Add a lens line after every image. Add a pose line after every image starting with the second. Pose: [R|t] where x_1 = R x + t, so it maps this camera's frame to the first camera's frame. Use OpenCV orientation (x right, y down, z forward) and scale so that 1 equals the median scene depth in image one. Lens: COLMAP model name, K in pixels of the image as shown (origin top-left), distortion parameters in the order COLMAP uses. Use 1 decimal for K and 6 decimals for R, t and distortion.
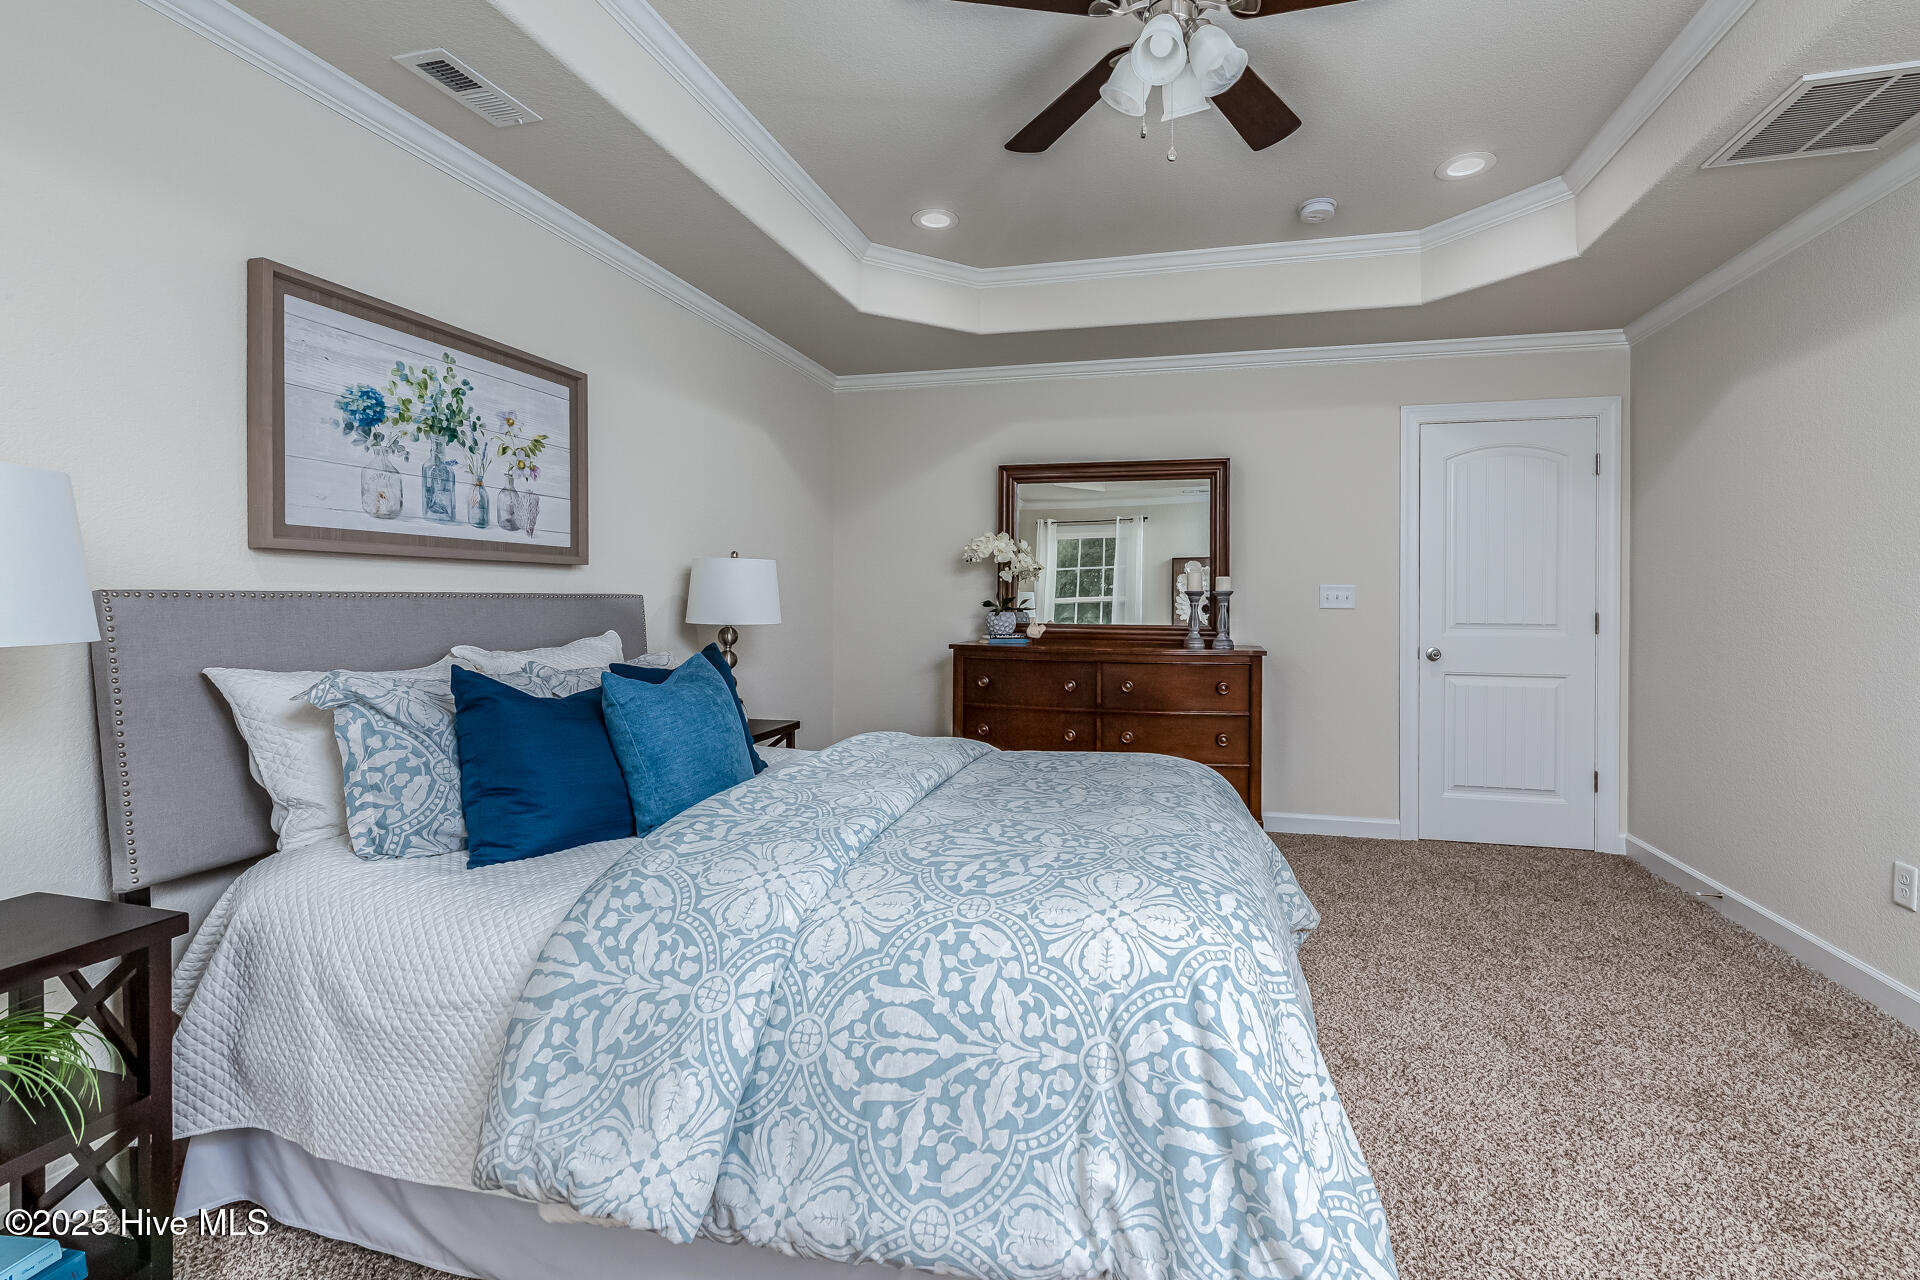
lens RADIAL K [[838.6, 0, 985.6], [0, 838.6, 605.7], [0, 0, 1]] dist [0.000435, -0.000263]
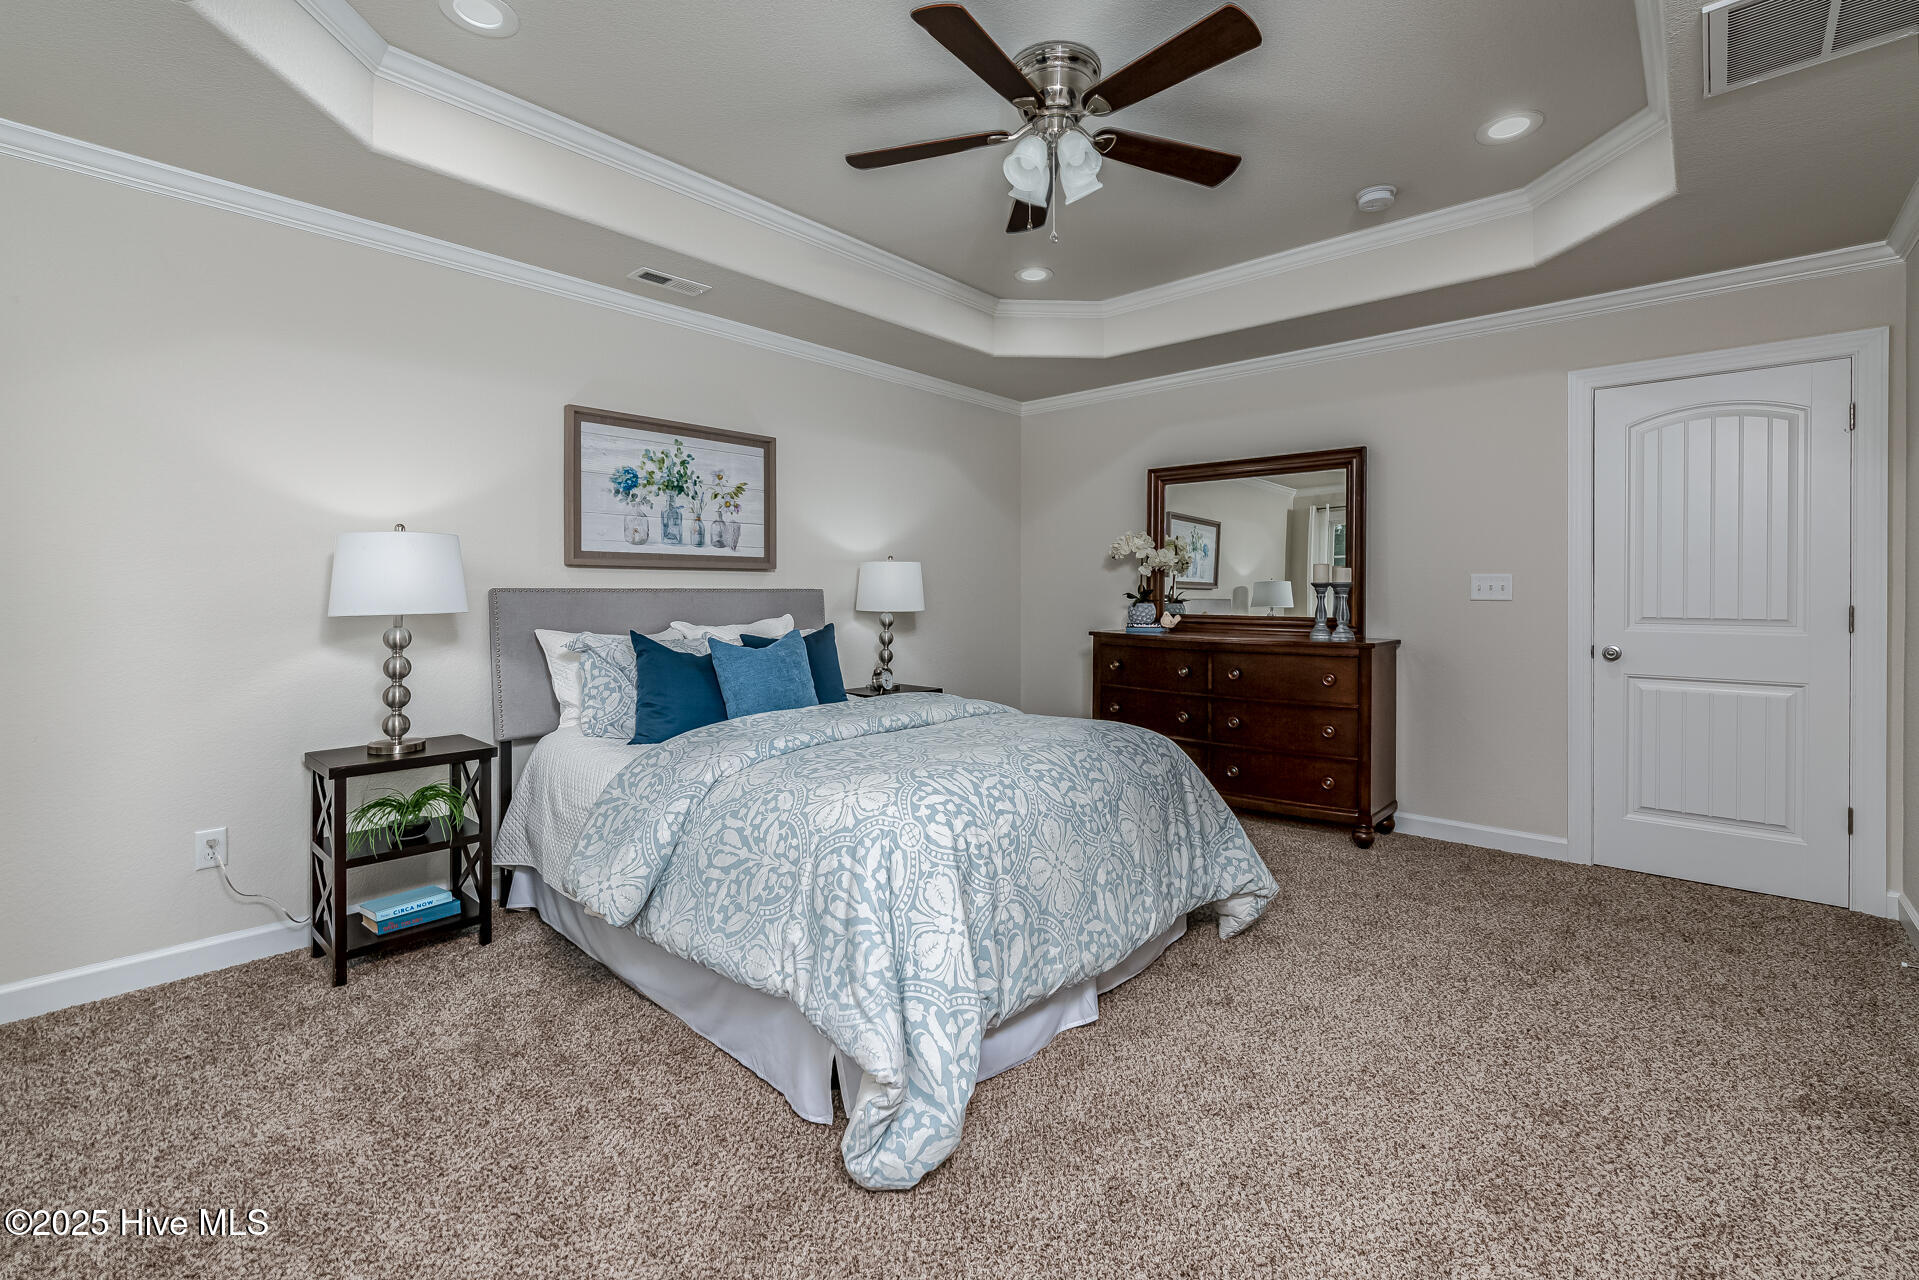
lens RADIAL K [[823.8, 0, 935.6], [0, 823.8, 596.9], [0, 0, 1]] dist [0.001632, 0.000069]
pose [[0.875660, -0.001193, -0.482927, 0.569755], [-0.000406, 0.999995, -0.003207, 0.005352], [0.482928, 0.003004, 0.875655, -0.143714]]
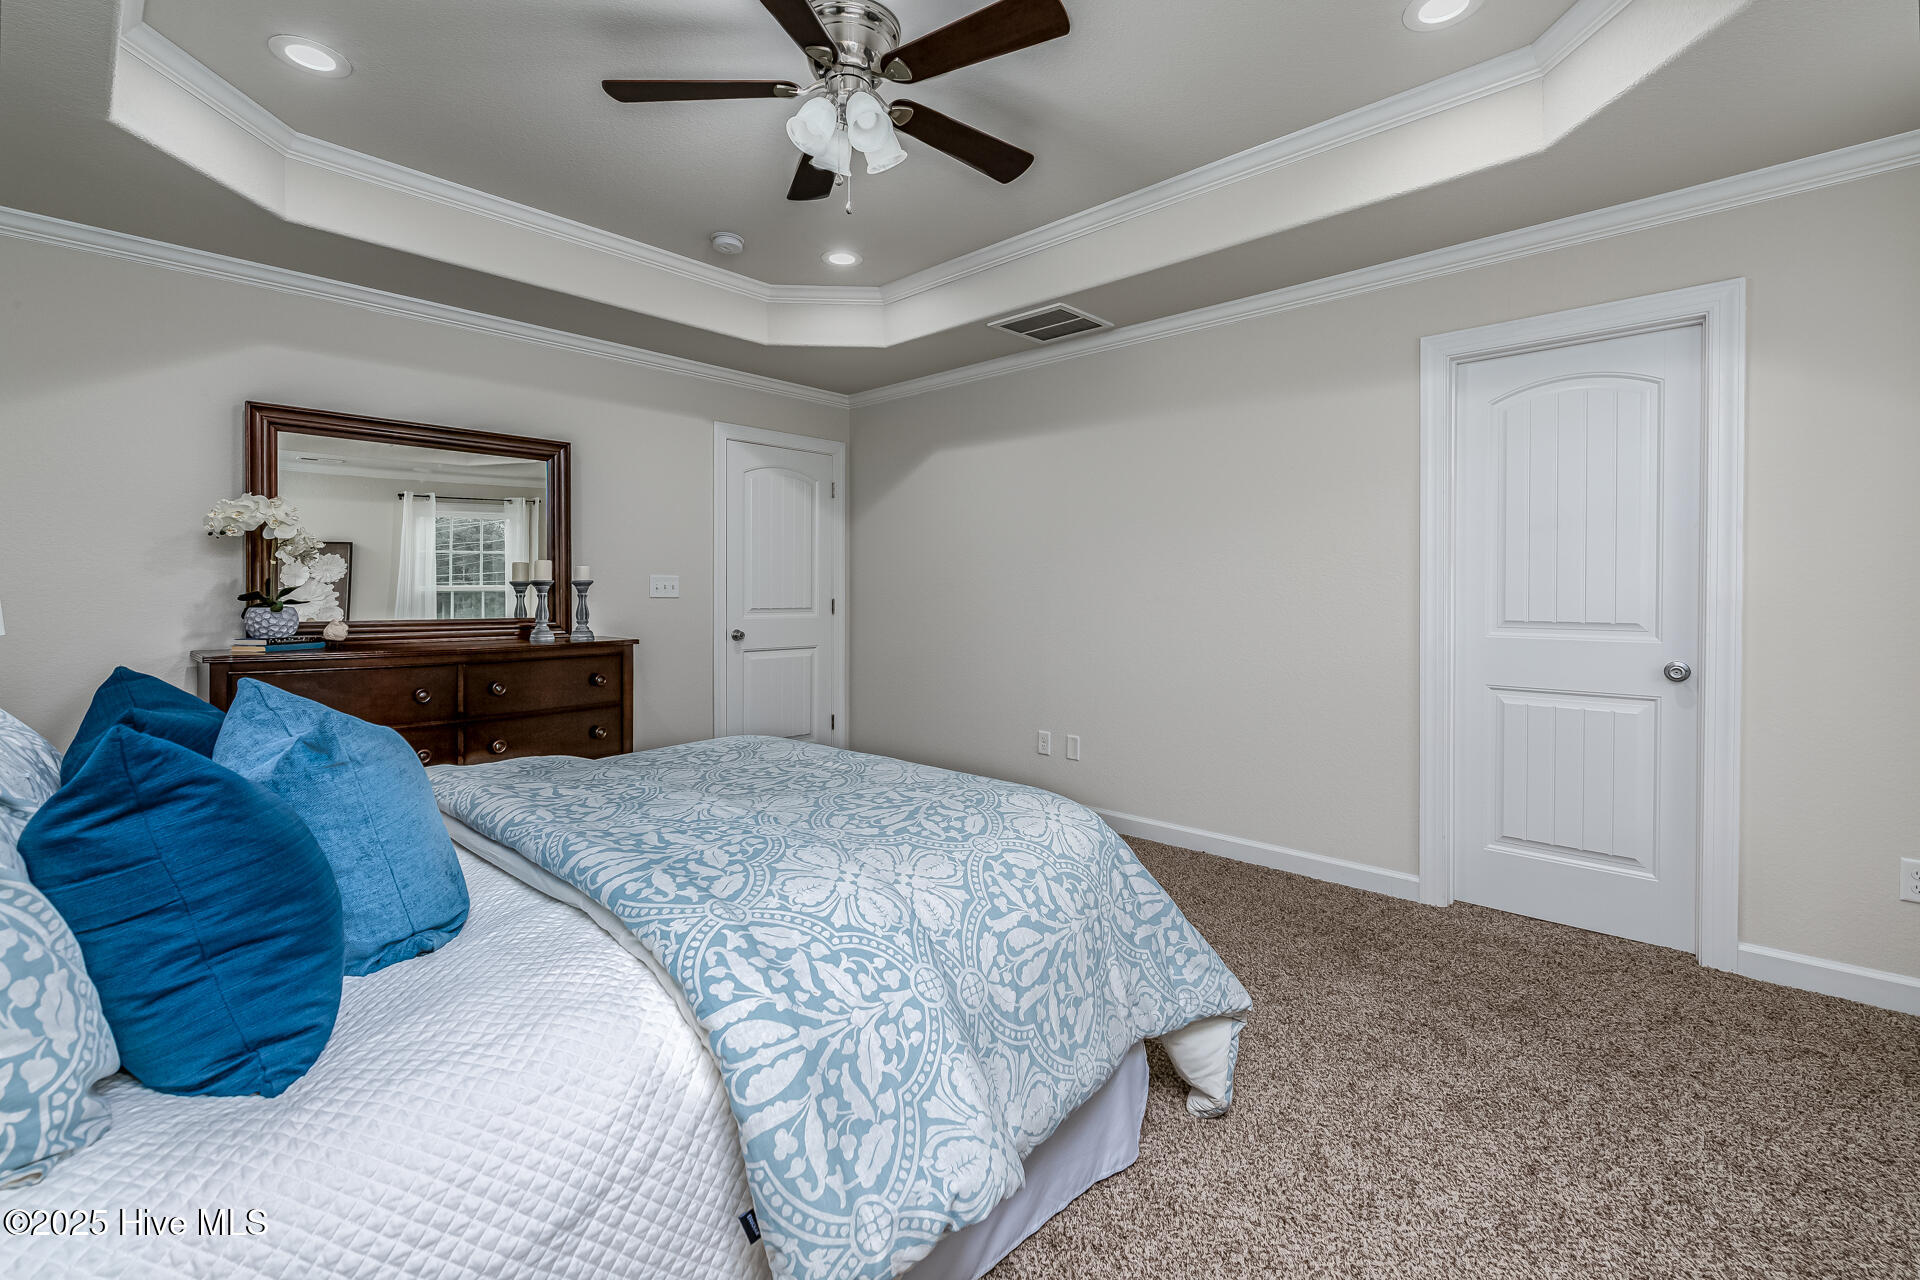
lens RADIAL K [[854.1, 0, 954.0], [0, 854.1, 597.2], [0, 0, 1]] dist [-0.001777, -0.000263]
pose [[0.480263, -0.009248, 0.877076, -0.643874], [0.007415, 0.999951, 0.006483, -0.002883], [-0.877093, 0.003390, 0.480309, 0.259218]]
